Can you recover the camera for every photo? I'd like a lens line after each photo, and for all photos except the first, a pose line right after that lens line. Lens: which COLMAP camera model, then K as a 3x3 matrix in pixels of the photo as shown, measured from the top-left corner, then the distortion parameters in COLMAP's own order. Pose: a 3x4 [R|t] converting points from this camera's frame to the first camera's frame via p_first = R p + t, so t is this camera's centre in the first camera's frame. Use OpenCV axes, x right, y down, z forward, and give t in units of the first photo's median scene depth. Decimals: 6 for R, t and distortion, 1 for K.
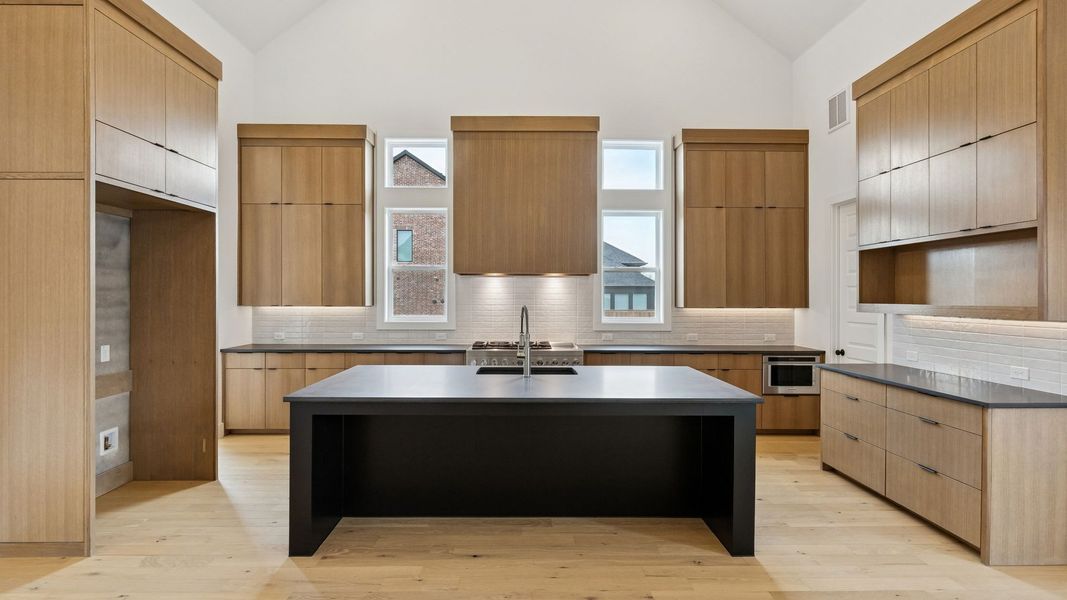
lens RADIAL K [[571.6, 0, 533.5], [0, 571.6, 300.0], [0, 0, 1]] dist [0.001179, -0.000084]
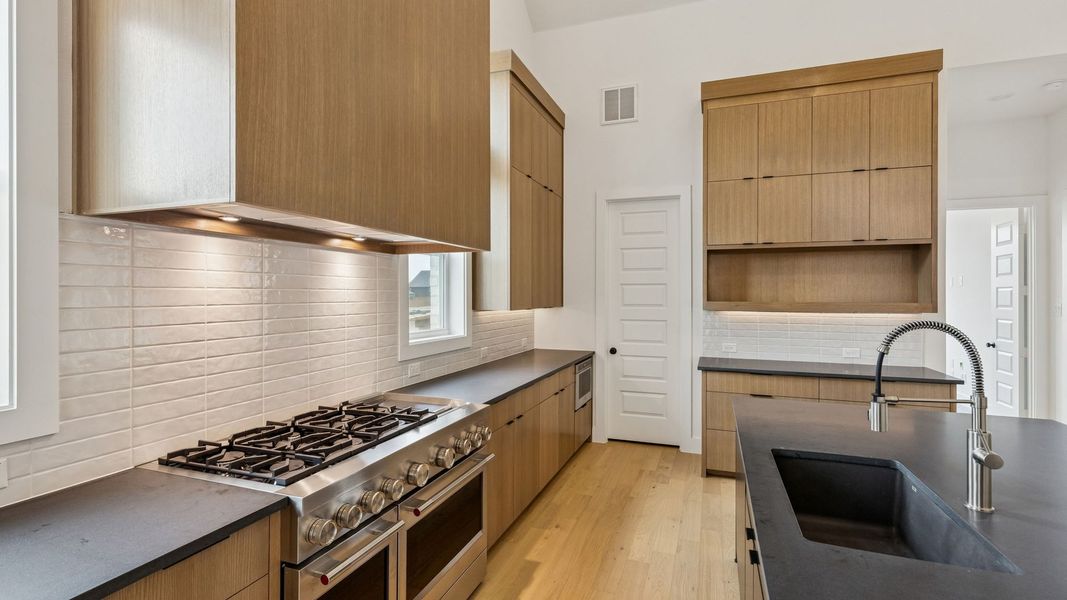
lens RADIAL K [[486.2, 0, 540.9], [0, 486.2, 293.4], [0, 0, 1]] dist [0.005053, -0.000107]
pose [[0.349519, -0.000063, 0.936929, -0.293405], [0.004036, 0.999991, -0.001438, -0.007252], [-0.936921, 0.004284, 0.349516, 0.823460]]
